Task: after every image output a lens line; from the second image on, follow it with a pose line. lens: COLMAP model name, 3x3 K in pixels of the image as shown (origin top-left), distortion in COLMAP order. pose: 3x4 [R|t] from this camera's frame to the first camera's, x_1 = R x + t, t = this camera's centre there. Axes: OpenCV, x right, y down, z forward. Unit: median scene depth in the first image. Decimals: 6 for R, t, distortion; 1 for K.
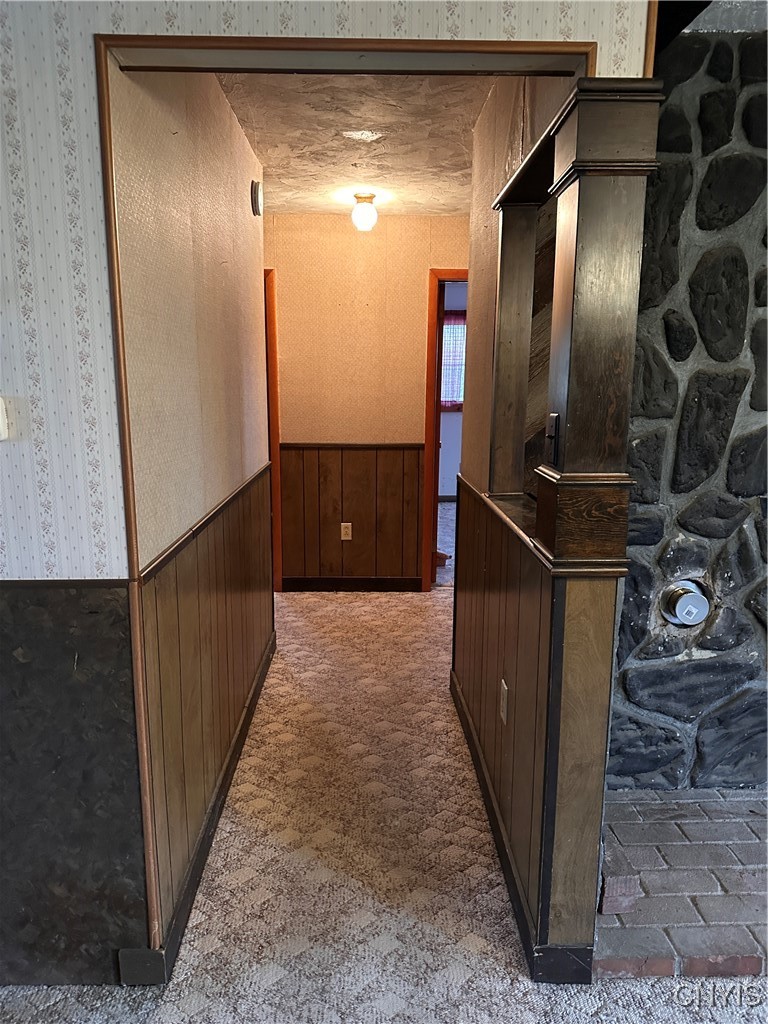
lens RADIAL K [[736.0, 0, 384.0], [0, 736.0, 512.0], [0, 0, 1]] dist [-0.010910, -0.009600]
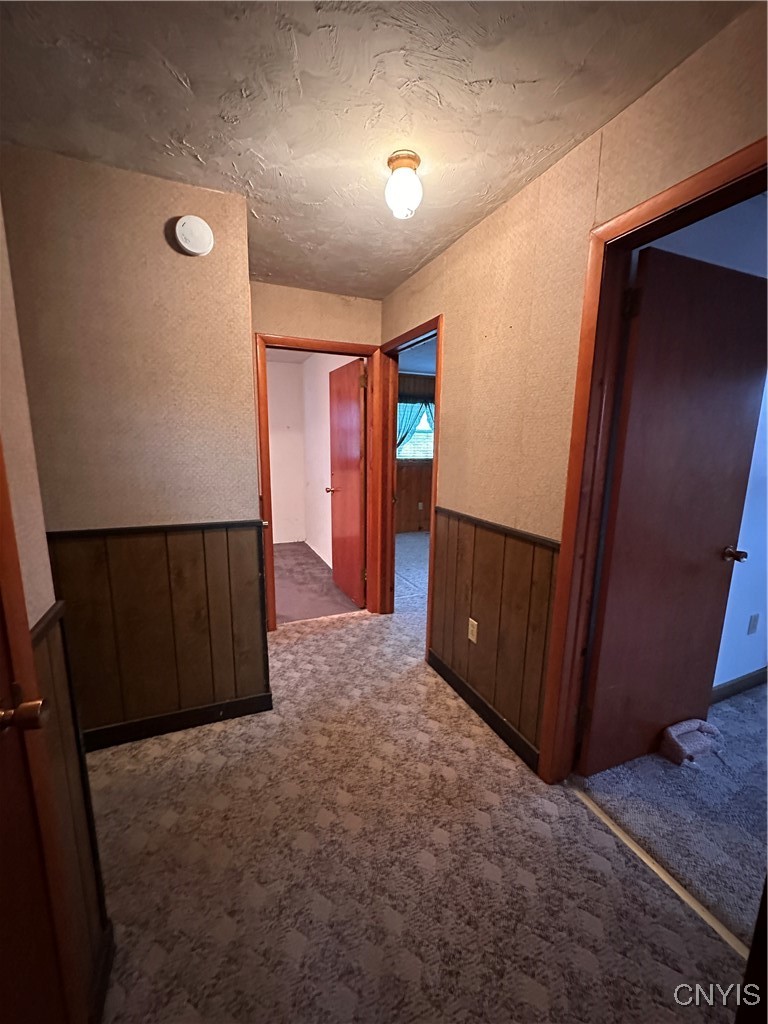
lens RADIAL K [[408.3, 0, 384.0], [0, 408.3, 512.0], [0, 0, 1]] dist [-0.001525, -0.000177]
pose [[0.356162, 0.156473, -0.921230, 0.298428], [-0.178890, 0.979062, 0.097134, -0.123533], [0.917140, 0.130204, 0.376697, 0.748593]]
